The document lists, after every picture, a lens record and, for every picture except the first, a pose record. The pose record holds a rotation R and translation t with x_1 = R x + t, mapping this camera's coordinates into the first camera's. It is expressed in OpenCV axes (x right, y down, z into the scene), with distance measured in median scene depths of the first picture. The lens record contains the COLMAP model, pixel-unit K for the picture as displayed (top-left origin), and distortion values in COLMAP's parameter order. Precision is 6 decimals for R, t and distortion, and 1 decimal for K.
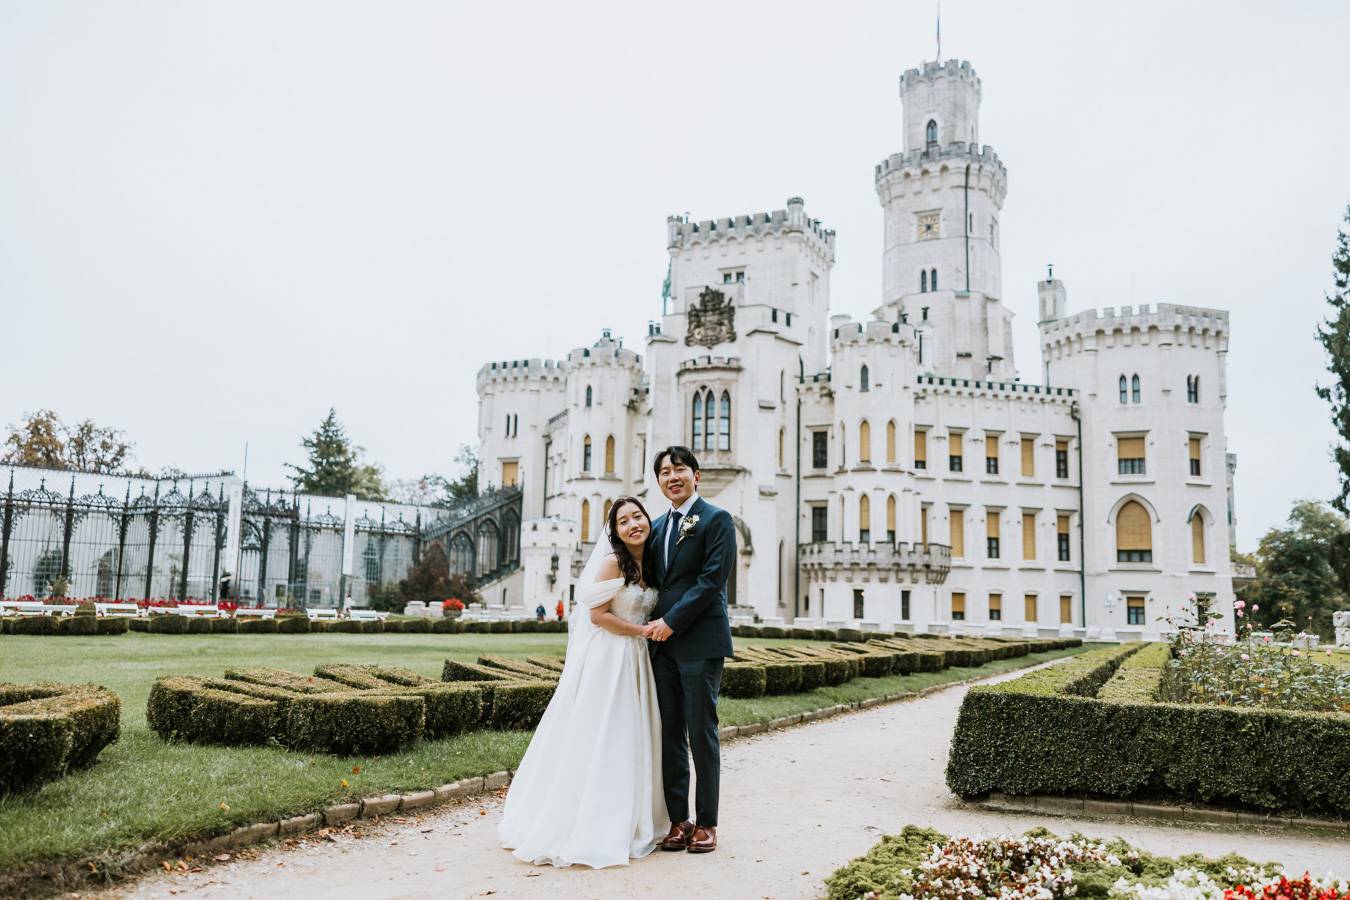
lens RADIAL K [[1052.8, 0, 655.9], [0, 1052.8, 452.1], [0, 0, 1]] dist [-0.001284, 0.000961]
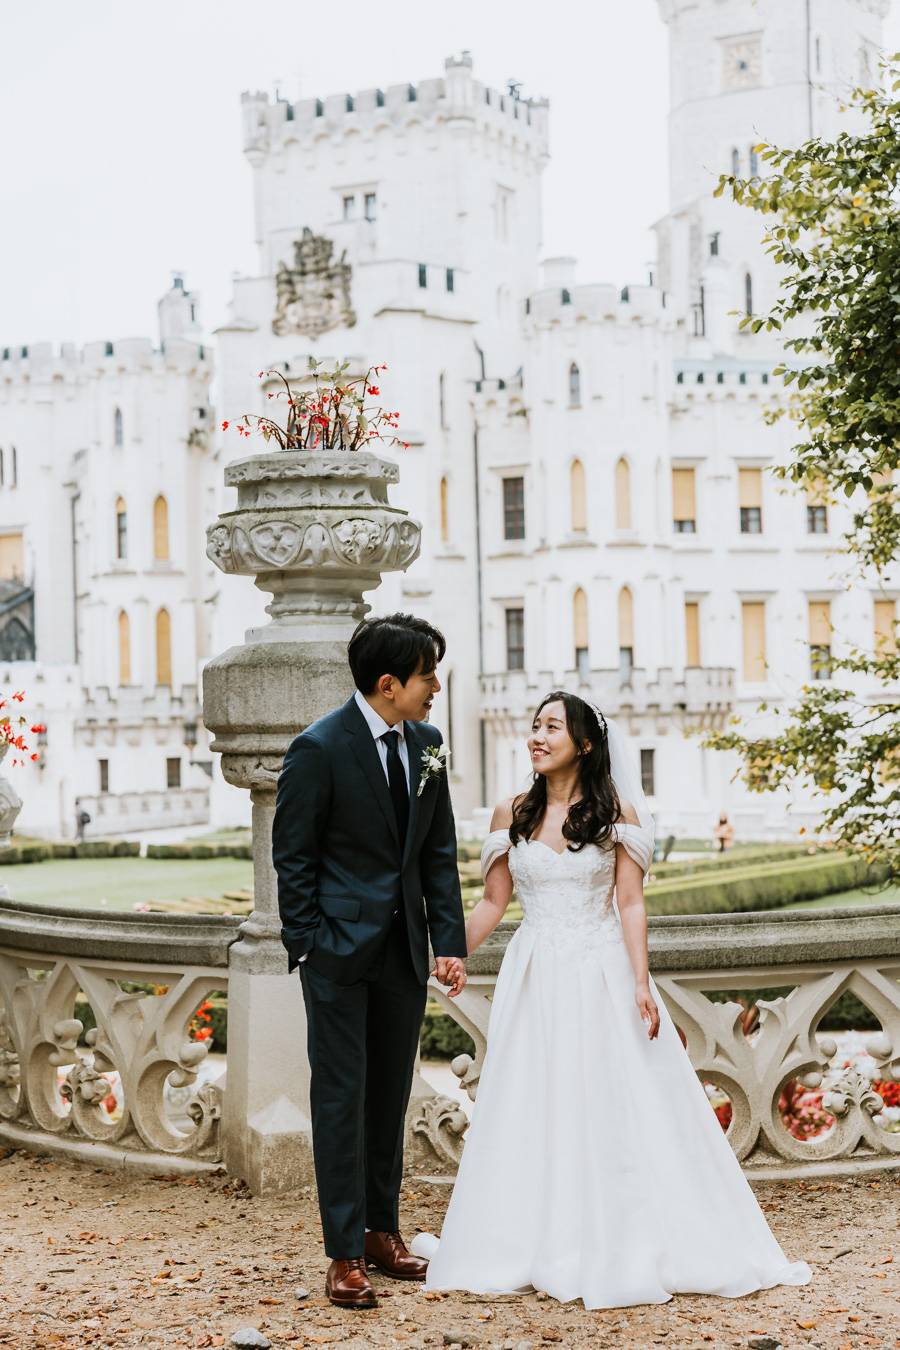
lens RADIAL K [[2348.8, 0, 450.0], [0, 2348.8, 675.0], [0, 0, 1]] dist [-0.020224, 0.068503]
pose [[0.998622, -0.048632, -0.019738, 0.140708], [0.050714, 0.990958, 0.124218, -0.072547], [0.013518, -0.125048, 0.992059, -0.283634]]
